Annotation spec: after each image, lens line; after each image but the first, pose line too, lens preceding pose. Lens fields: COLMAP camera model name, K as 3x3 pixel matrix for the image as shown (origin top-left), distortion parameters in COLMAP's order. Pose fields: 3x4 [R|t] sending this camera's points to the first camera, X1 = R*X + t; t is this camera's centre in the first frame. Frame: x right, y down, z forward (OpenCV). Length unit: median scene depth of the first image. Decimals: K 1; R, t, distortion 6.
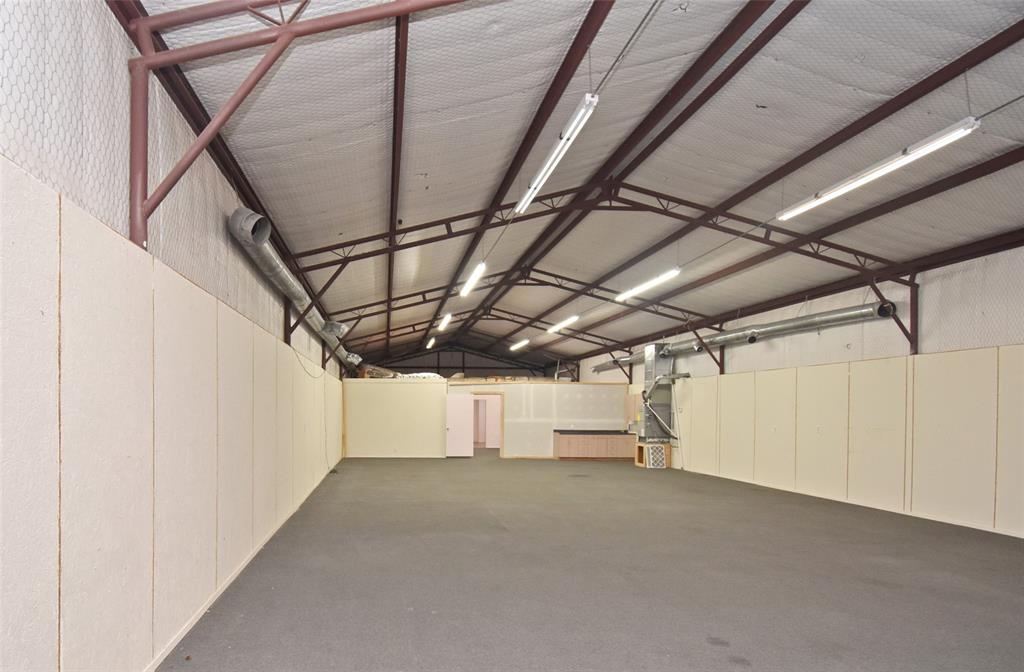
lens RADIAL K [[373.4, 0, 511.3], [0, 373.4, 337.5], [0, 0, 1]] dist [-0.001387, -0.000924]
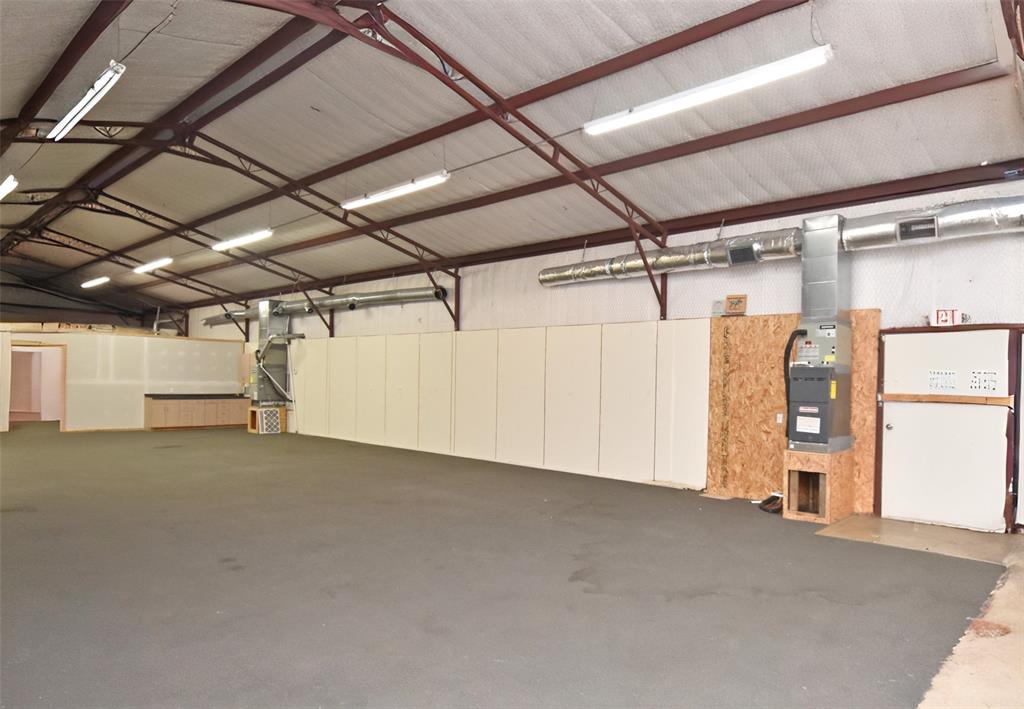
lens RADIAL K [[599.5, 0, 571.7], [0, 599.5, 355.3], [0, 0, 1]] dist [0.009582, -0.010010]
pose [[0.840452, 0.030327, 0.541037, 0.220876], [-0.117490, 0.984880, 0.127305, -0.126909], [-0.528996, -0.170560, 0.831308, -0.648461]]
